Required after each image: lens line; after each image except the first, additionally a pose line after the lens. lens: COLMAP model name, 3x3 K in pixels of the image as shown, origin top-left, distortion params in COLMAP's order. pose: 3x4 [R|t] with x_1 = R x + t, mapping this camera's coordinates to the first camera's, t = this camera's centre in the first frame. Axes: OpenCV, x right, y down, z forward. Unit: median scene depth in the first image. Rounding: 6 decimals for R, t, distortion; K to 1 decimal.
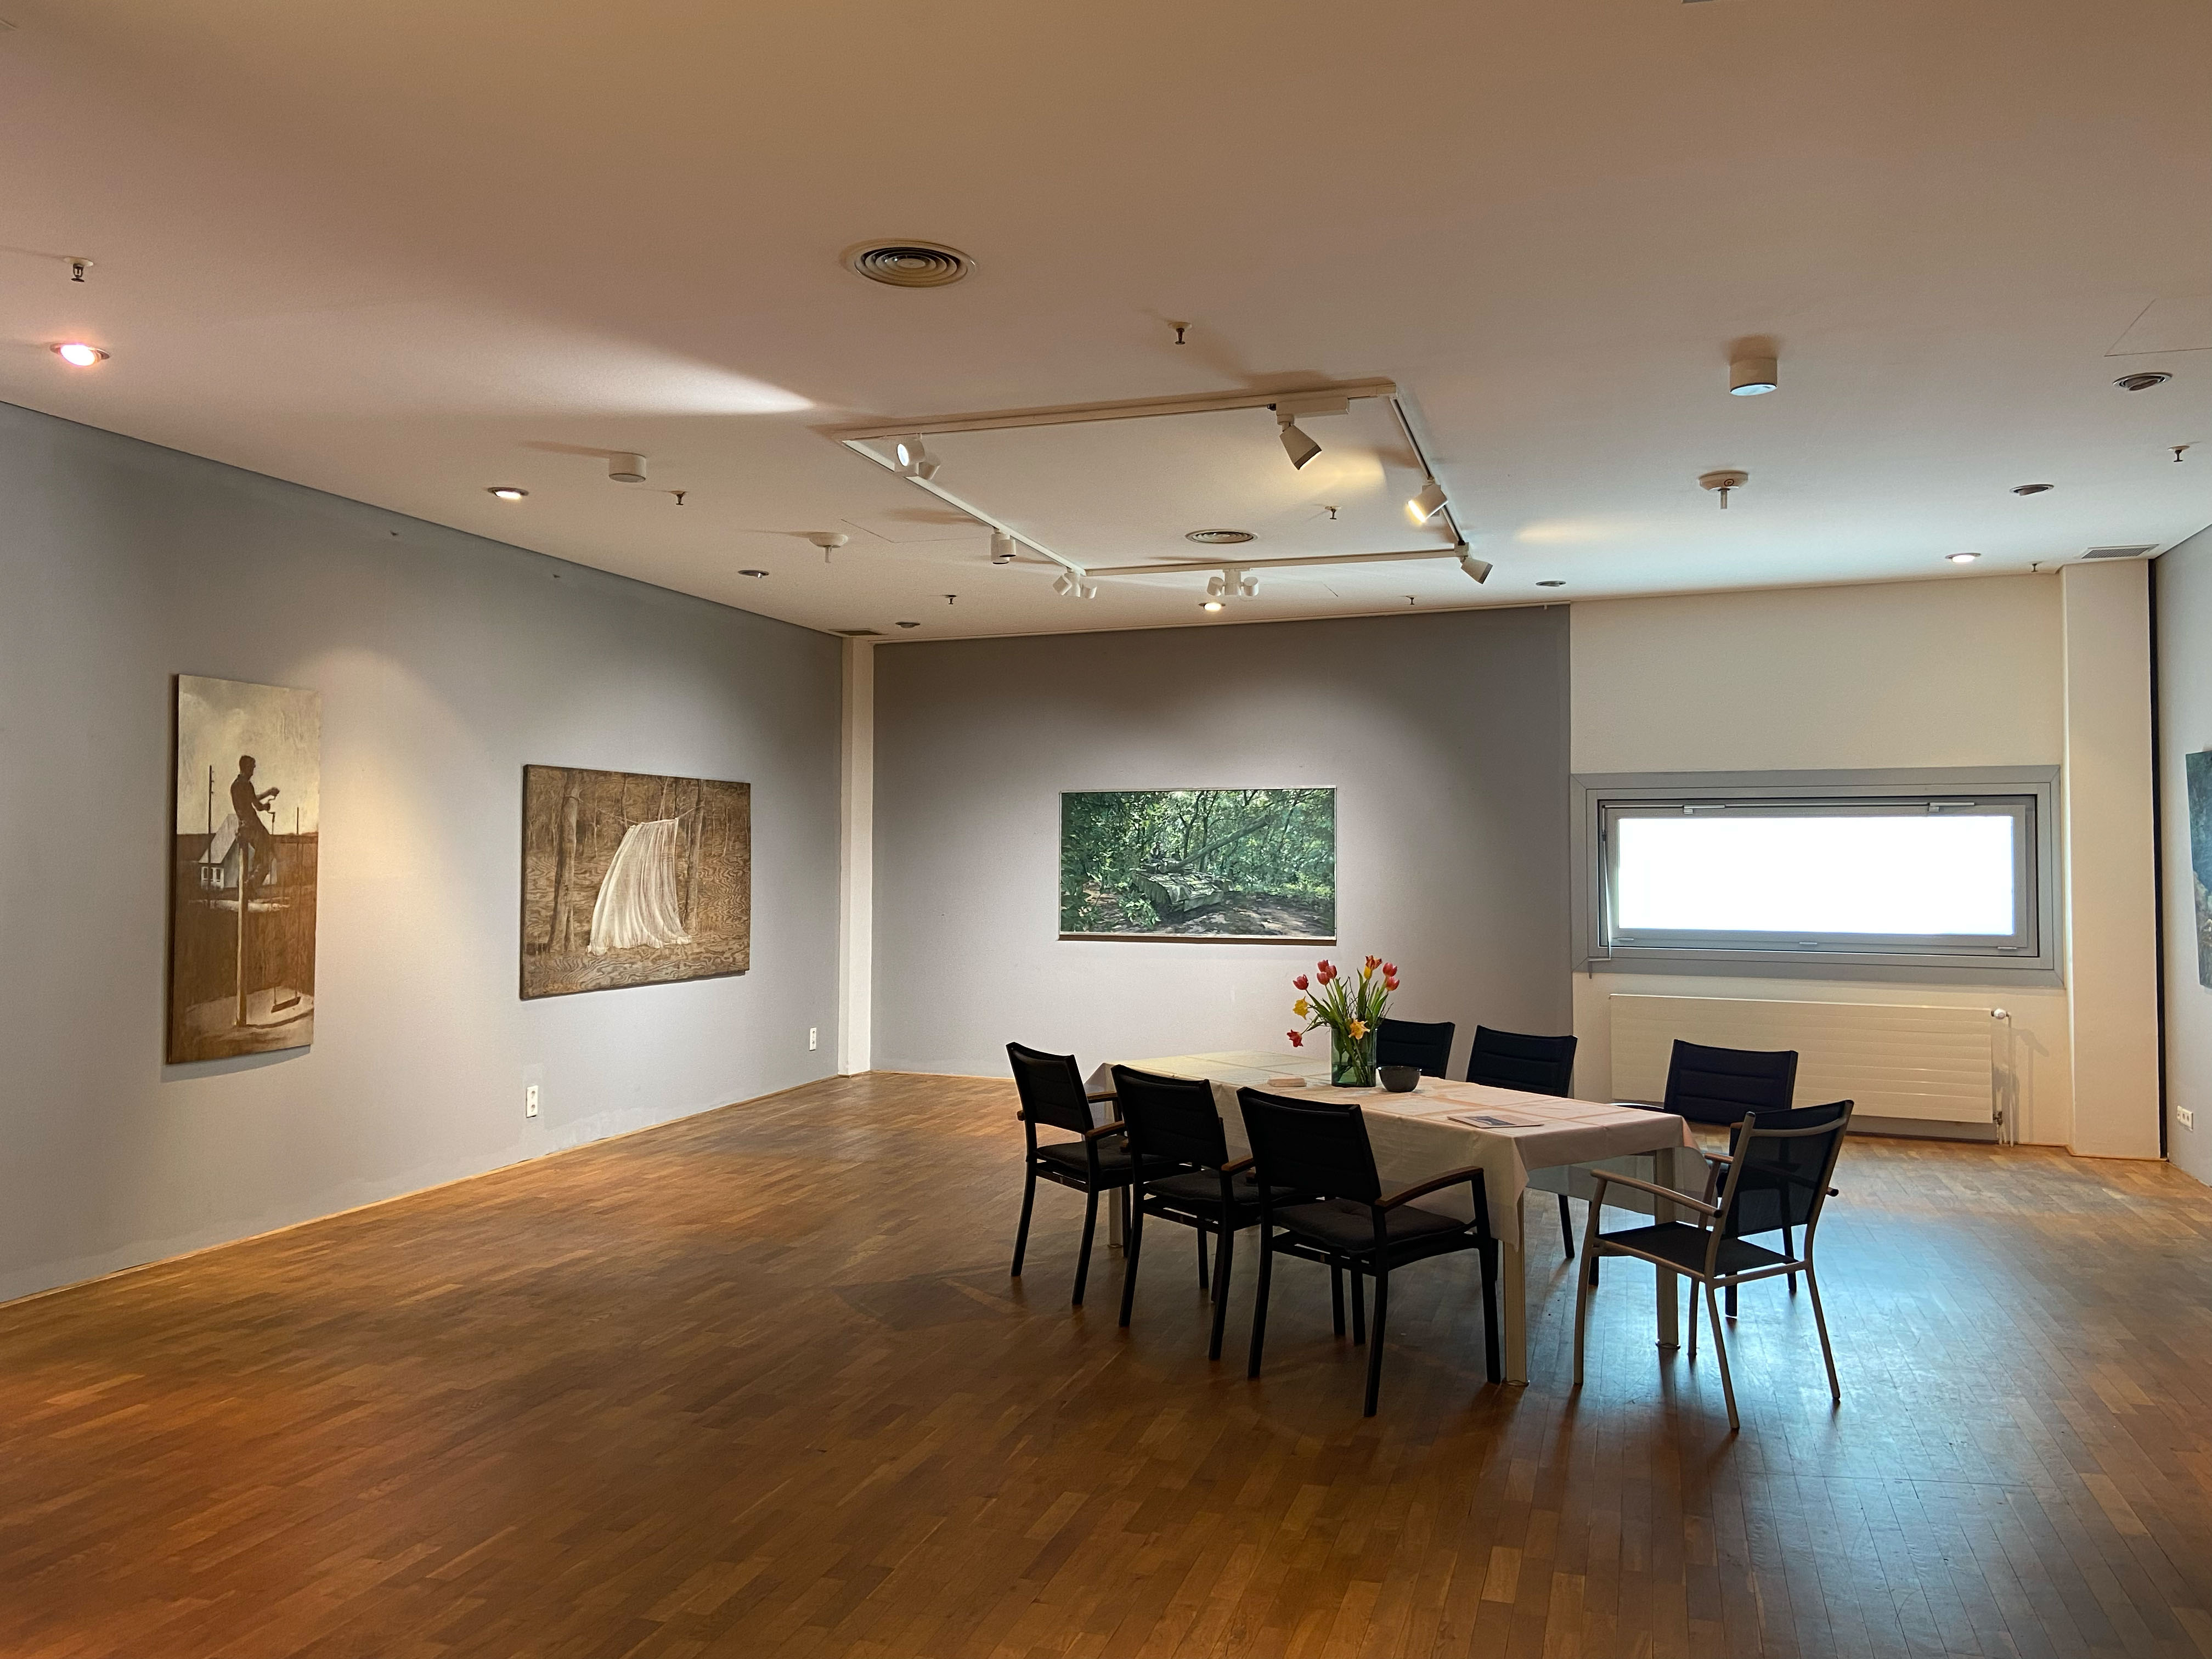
lens RADIAL K [[1664.0, 0, 1110.6], [0, 1664.0, 802.7], [0, 0, 1]] dist [0.127164, -0.157937]
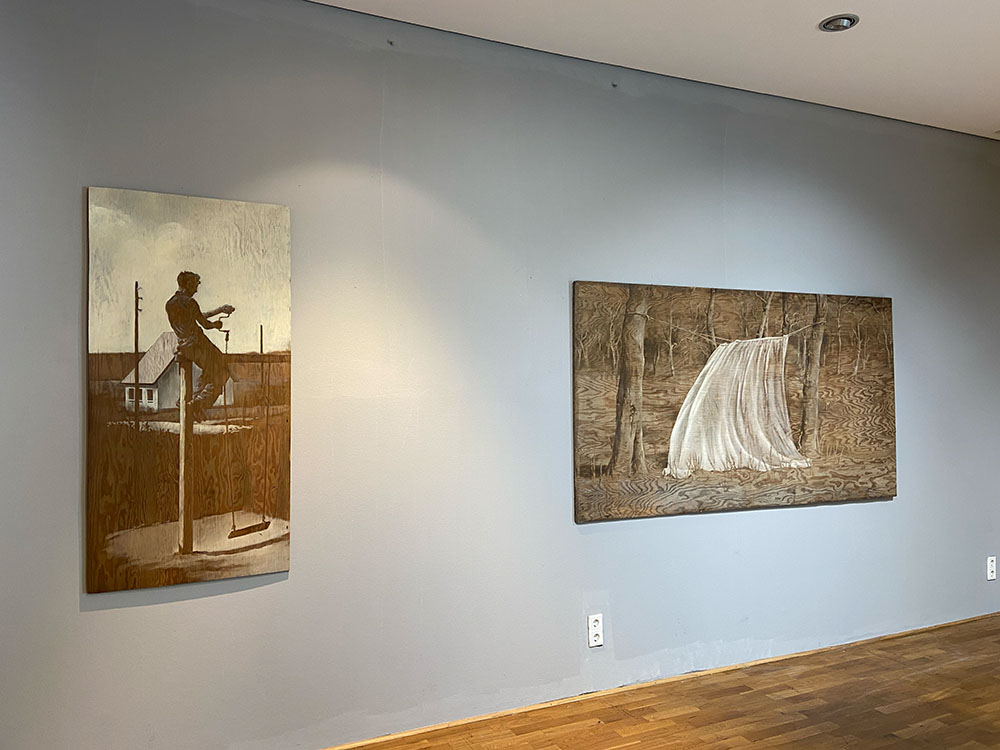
lens RADIAL K [[752.2, 0, 502.1], [0, 752.2, 362.9], [0, 0, 1]] dist [0.127164, -0.157937]
pose [[0.675800, -0.021675, -0.736766, -0.053684], [0.029253, 0.999569, -0.002574, 0.023688], [0.736504, -0.019813, 0.676143, 0.654882]]
